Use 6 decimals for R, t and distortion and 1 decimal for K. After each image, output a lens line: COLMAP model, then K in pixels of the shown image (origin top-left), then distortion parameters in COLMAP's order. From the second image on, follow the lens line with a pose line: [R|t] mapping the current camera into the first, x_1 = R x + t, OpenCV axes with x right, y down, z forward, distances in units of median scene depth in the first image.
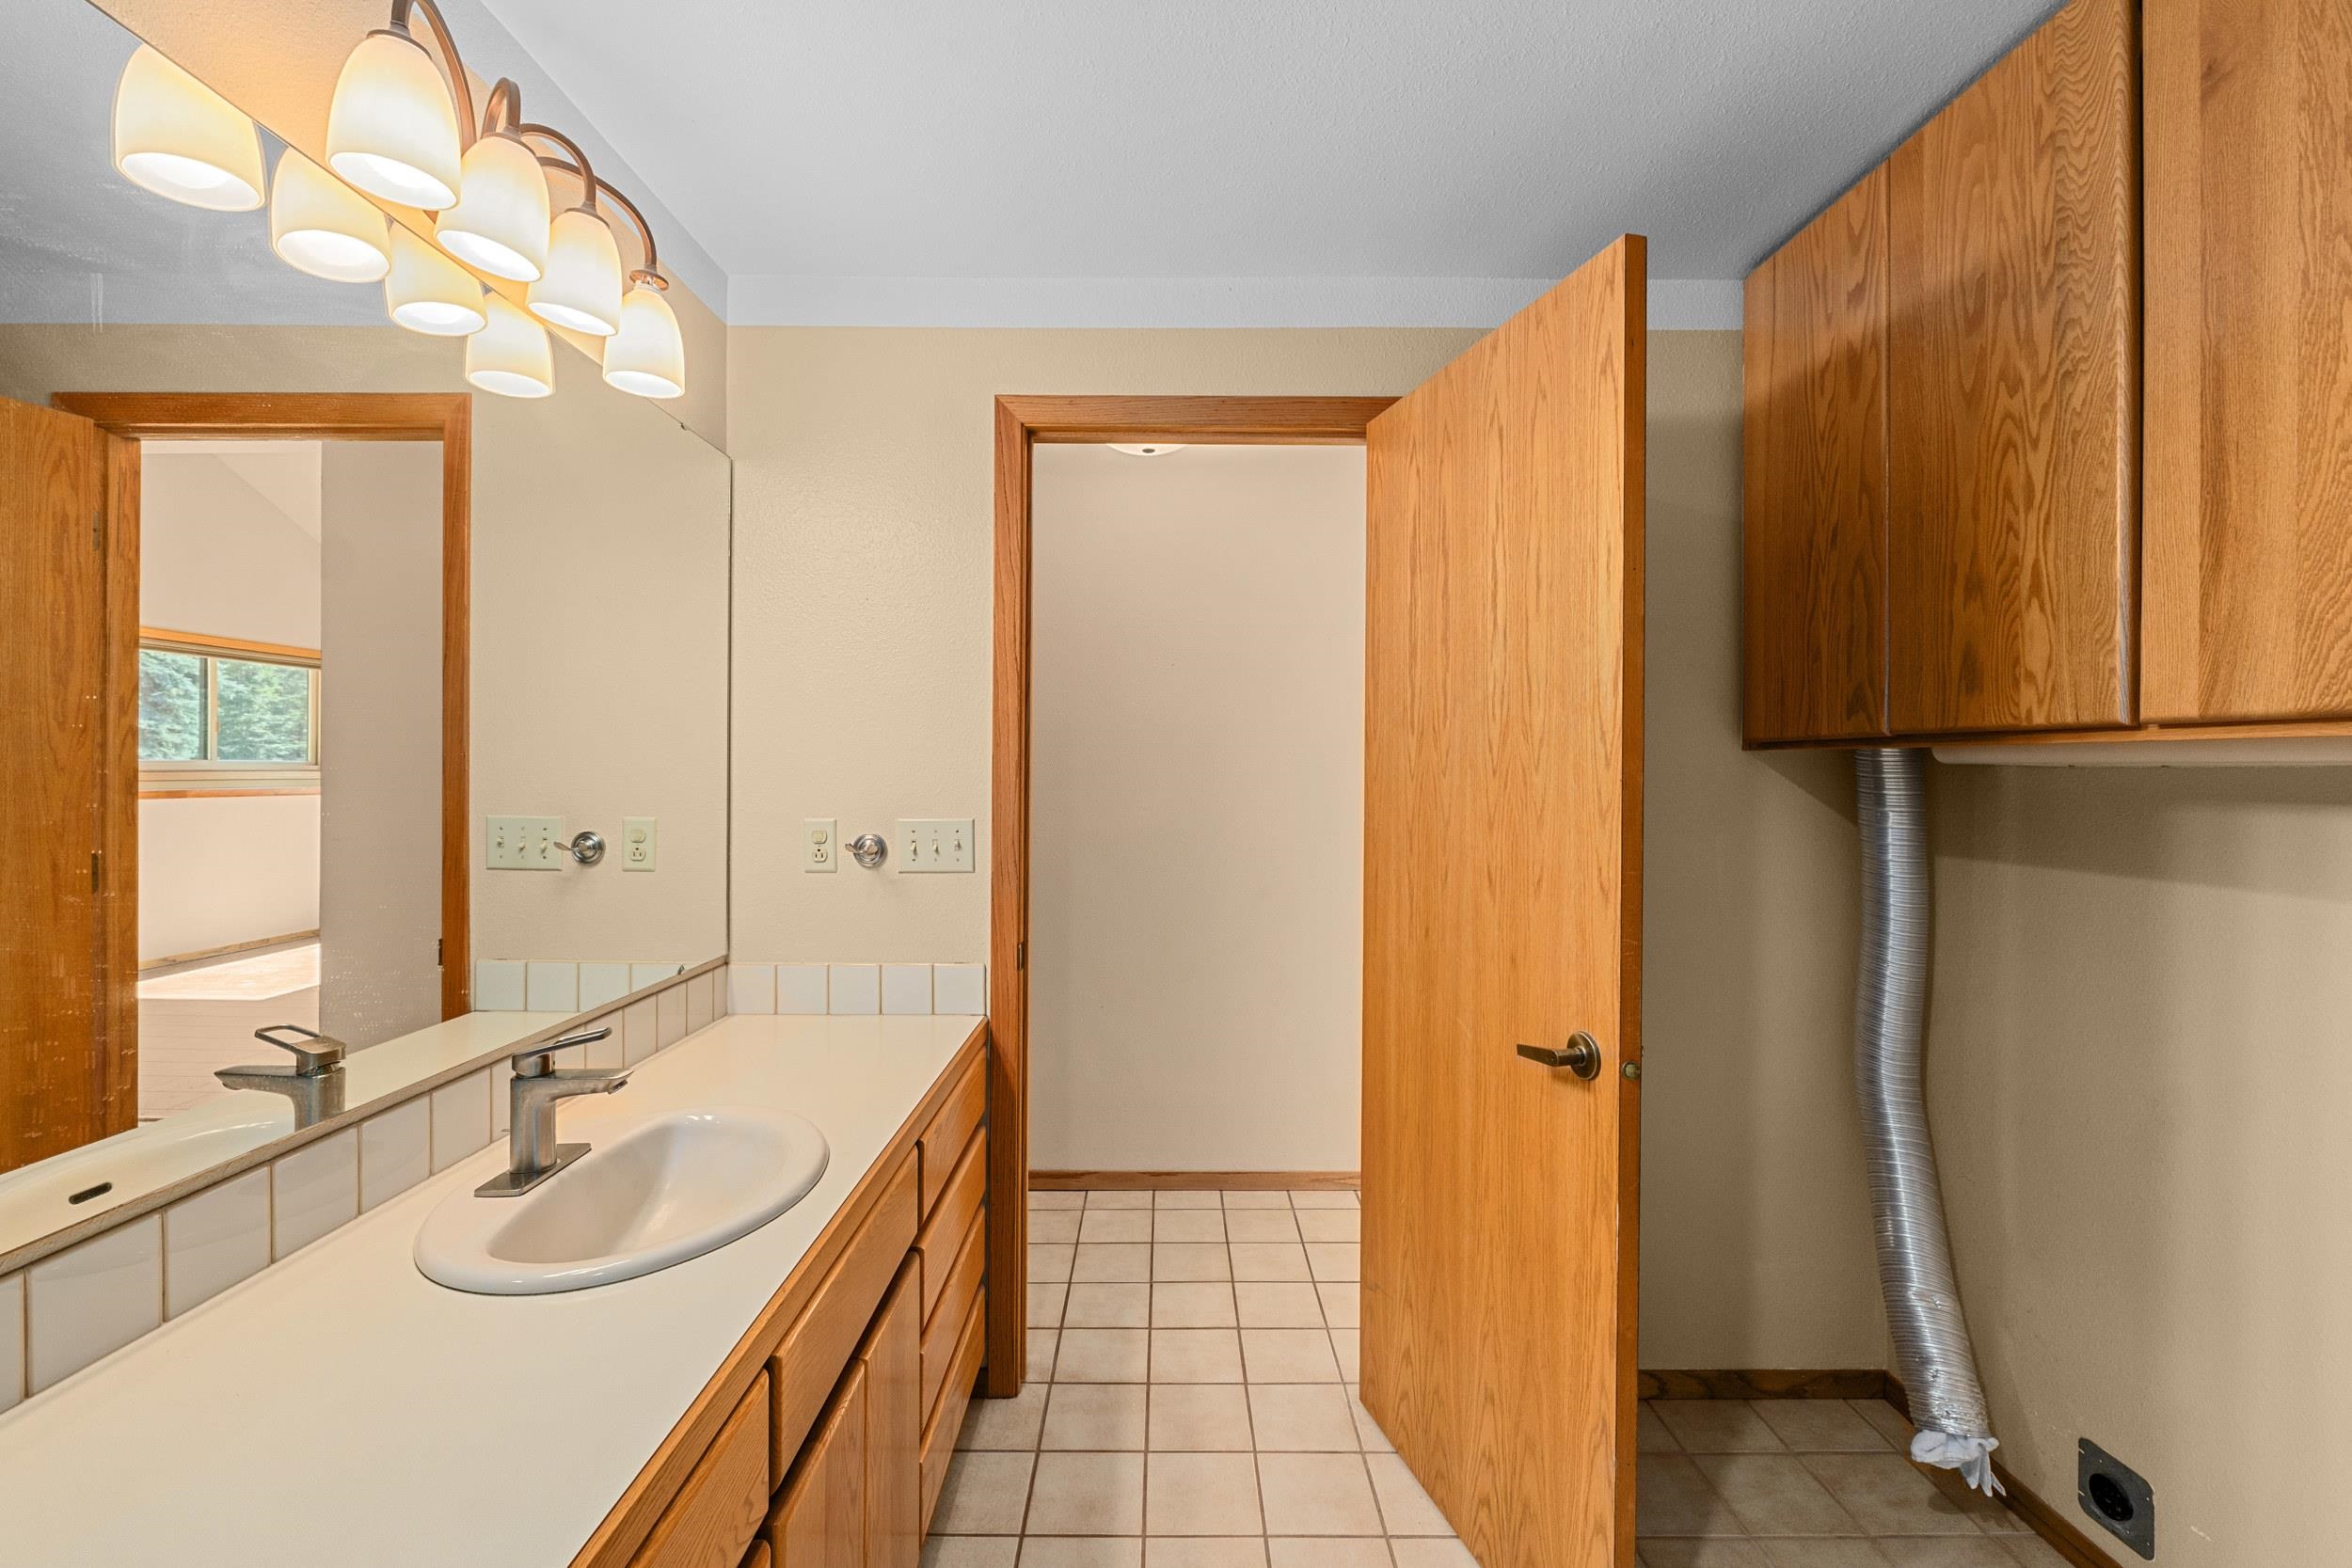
lens RADIAL K [[1001.2, 0, 1169.1], [0, 1001.2, 736.4], [0, 0, 1]] dist [-0.003264, -0.000022]
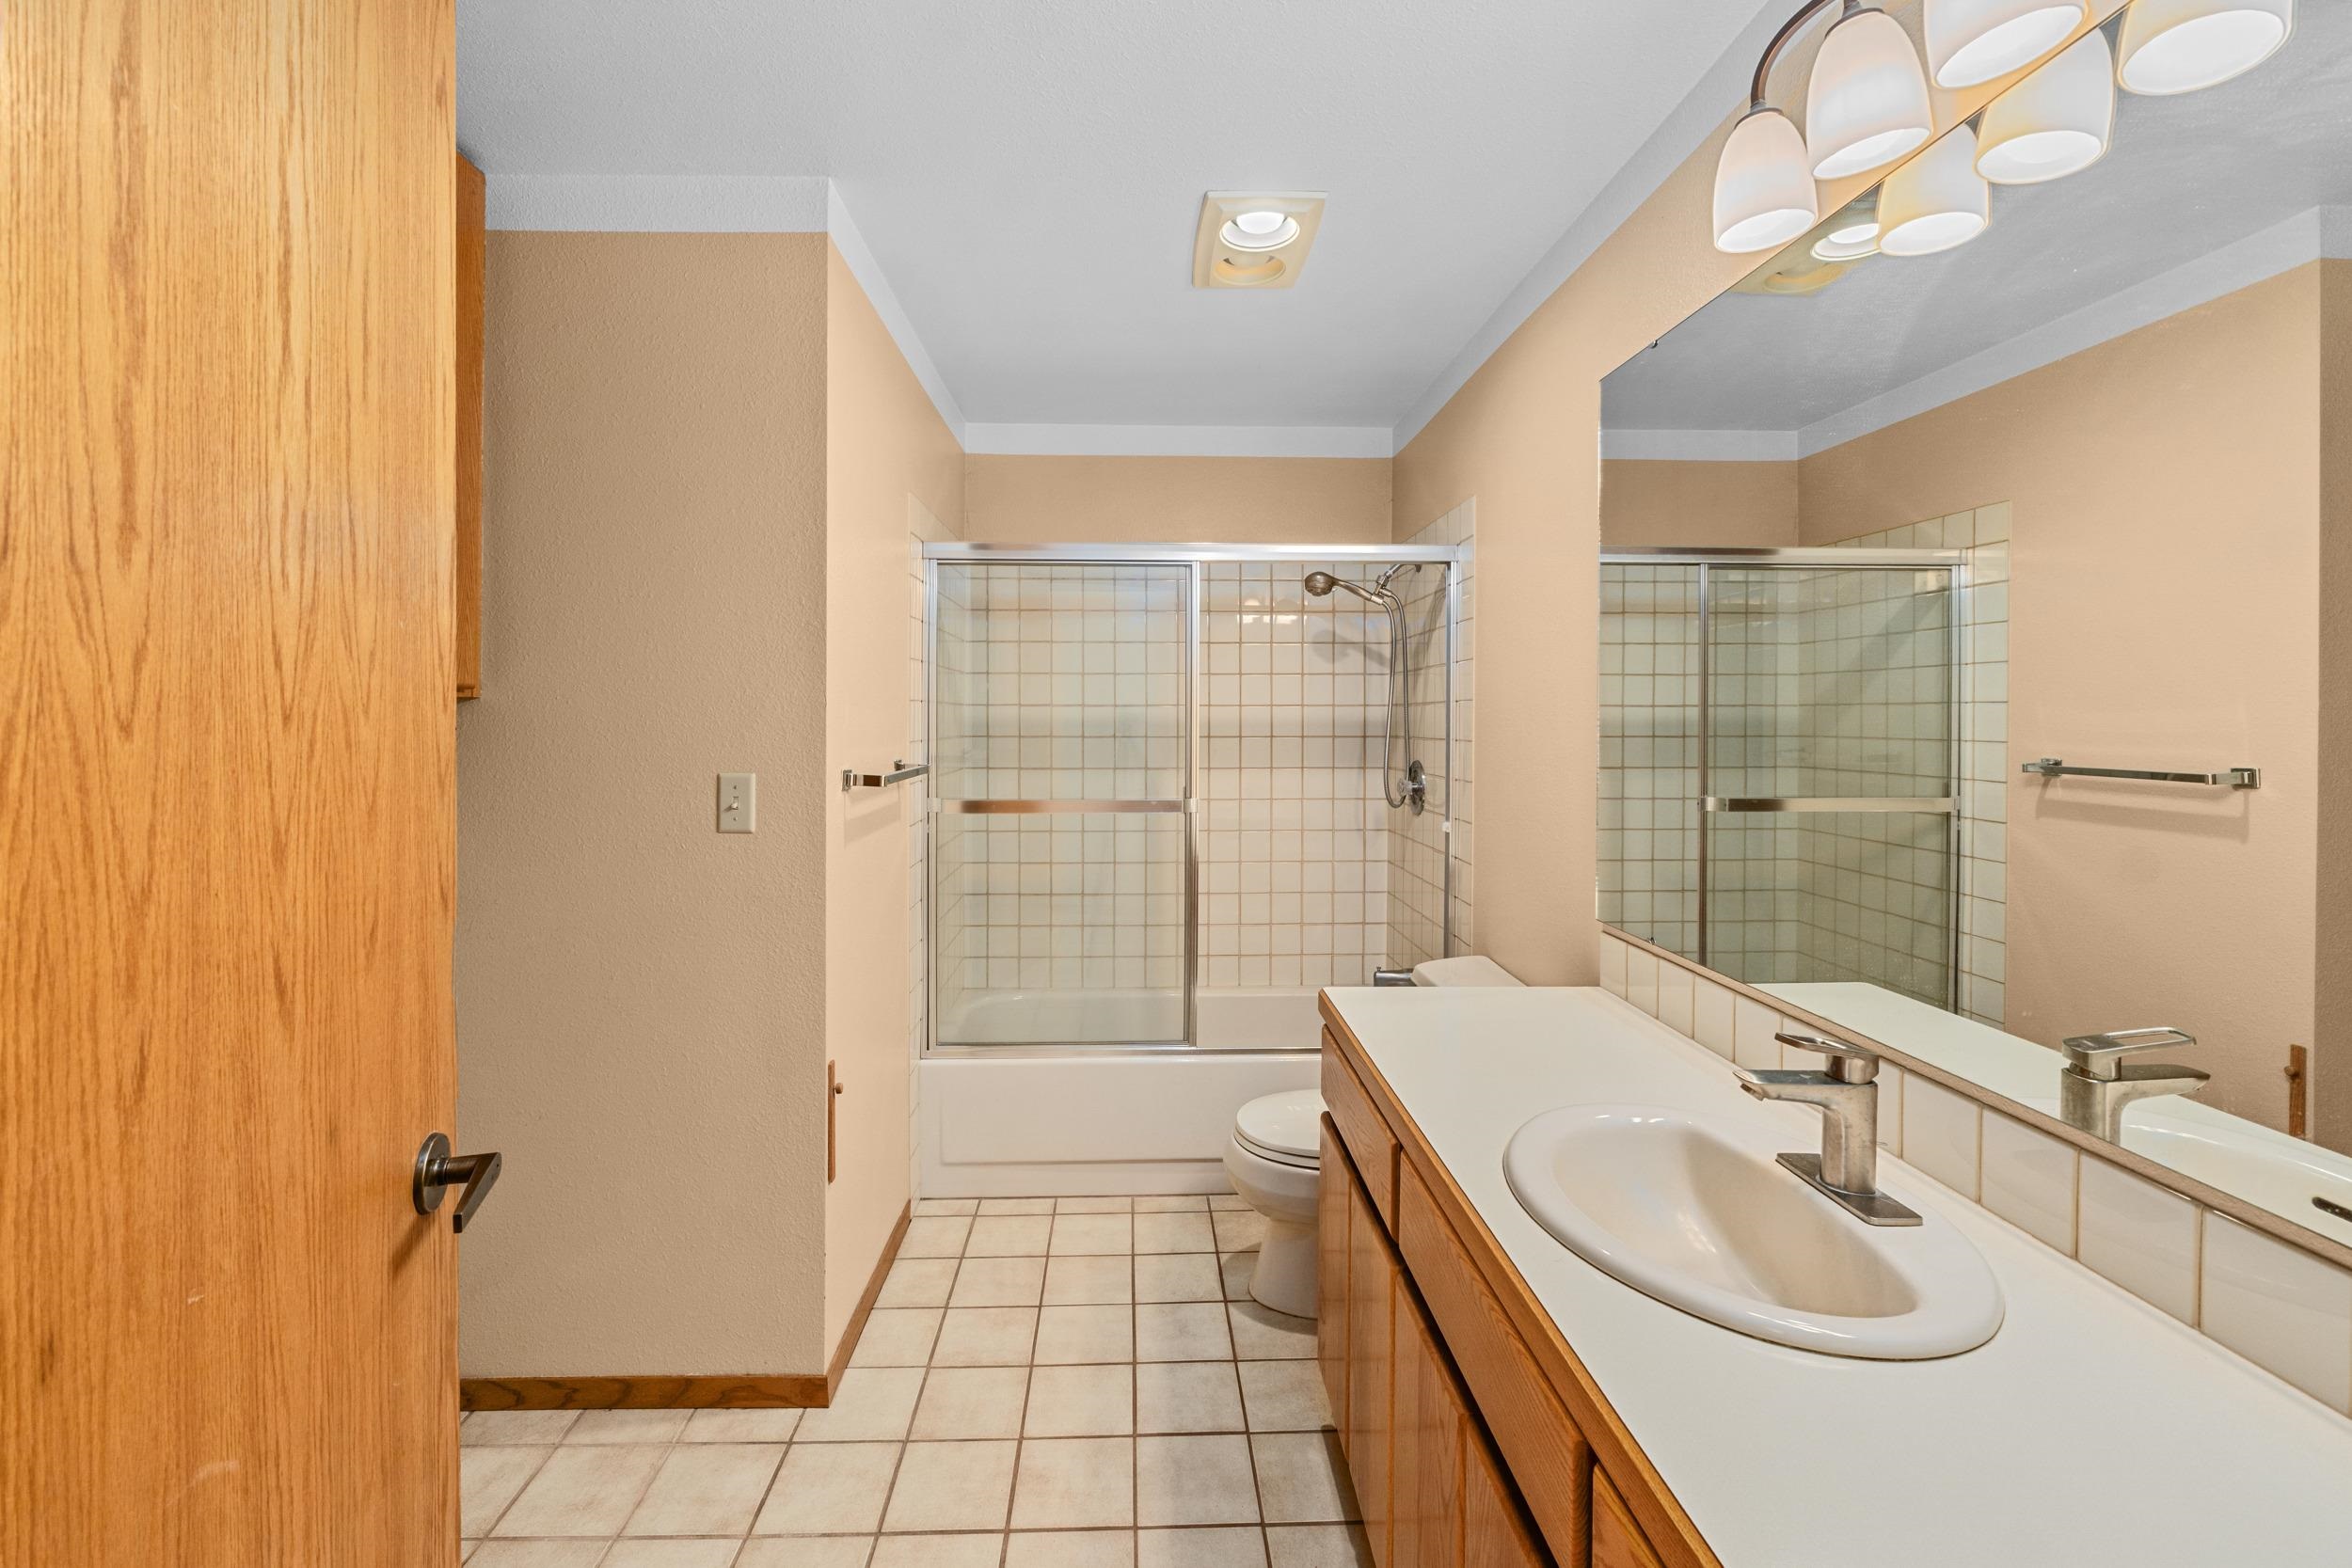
lens RADIAL K [[1001.2, 0, 1169.1], [0, 1001.2, 736.4], [0, 0, 1]] dist [-0.003264, -0.000022]
pose [[-0.999725, -0.008712, -0.021752, -0.022316], [-0.008351, 0.999827, -0.016597, 0.051003], [0.021893, -0.016411, -0.999626, 1.528397]]
